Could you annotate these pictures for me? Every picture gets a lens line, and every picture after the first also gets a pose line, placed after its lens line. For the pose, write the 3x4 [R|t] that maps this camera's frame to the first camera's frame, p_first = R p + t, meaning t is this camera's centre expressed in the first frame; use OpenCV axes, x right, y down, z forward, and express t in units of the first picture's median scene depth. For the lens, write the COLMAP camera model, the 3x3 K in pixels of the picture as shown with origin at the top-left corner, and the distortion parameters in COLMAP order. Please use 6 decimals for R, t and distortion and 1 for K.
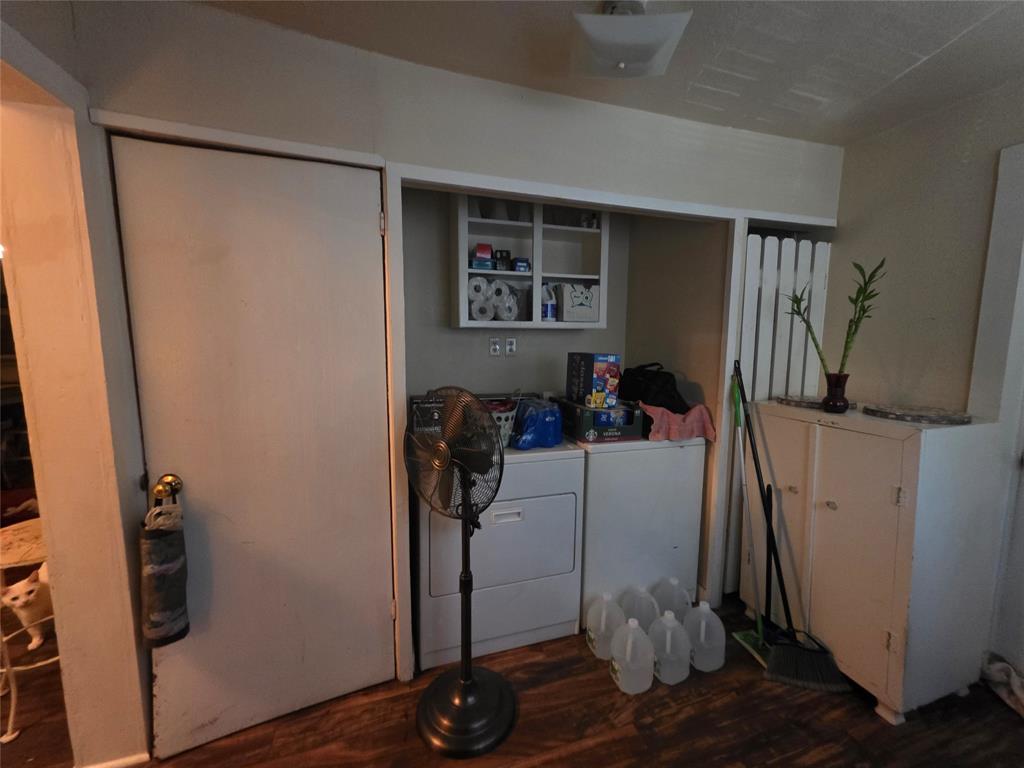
lens RADIAL K [[405.6, 0, 513.9], [0, 405.6, 384.1], [0, 0, 1]] dist [0.003725, -0.000507]
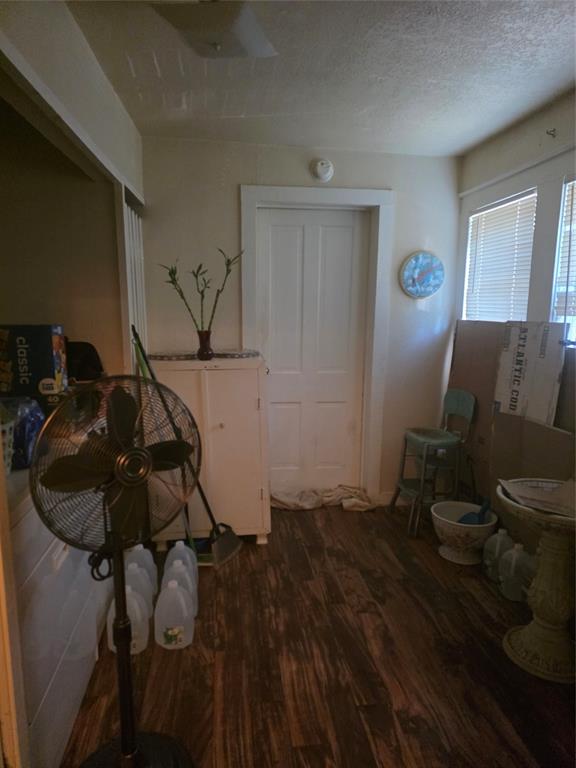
lens RADIAL K [[515.9, 0, 289.7], [0, 515.9, 386.5], [0, 0, 1]] dist [0.102449, -0.010033]
pose [[0.190414, -0.170762, 0.966738, -0.884745], [0.099131, 0.983067, 0.154121, -0.085035], [-0.976686, 0.066487, 0.204117, 0.415193]]
